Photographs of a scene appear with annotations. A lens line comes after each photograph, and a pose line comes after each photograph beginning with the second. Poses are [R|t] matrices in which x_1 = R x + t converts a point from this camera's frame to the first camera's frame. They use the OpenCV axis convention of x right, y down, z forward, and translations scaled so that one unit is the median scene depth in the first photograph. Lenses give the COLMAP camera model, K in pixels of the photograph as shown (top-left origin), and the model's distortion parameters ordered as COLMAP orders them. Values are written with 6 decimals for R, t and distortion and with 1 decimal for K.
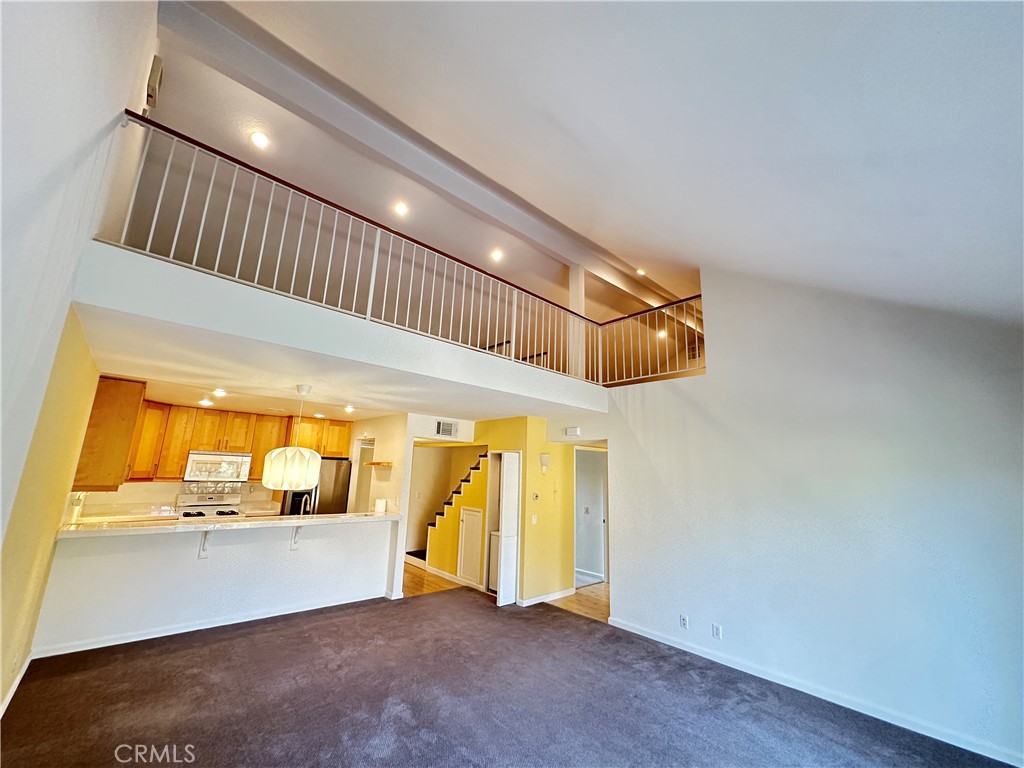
lens RADIAL K [[407.5, 0, 512.0], [0, 407.5, 384.0], [0, 0, 1]] dist [-0.000697, 0.000060]
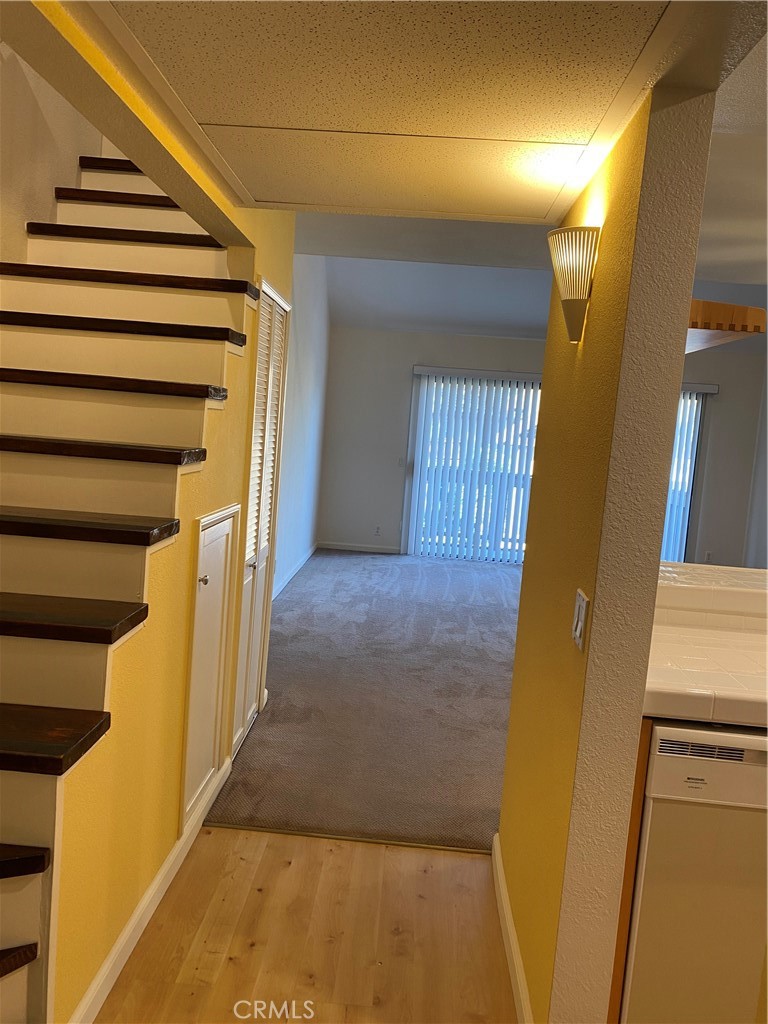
lens RADIAL K [[781.5, 0, 384.0], [0, 781.5, 512.0], [0, 0, 1]] dist [0.009284, 0.001144]
pose [[-0.697929, -0.169131, 0.695909, -0.528078], [-0.249479, 0.968266, -0.014881, 0.333765], [-0.671308, -0.184001, -0.717975, 1.435973]]
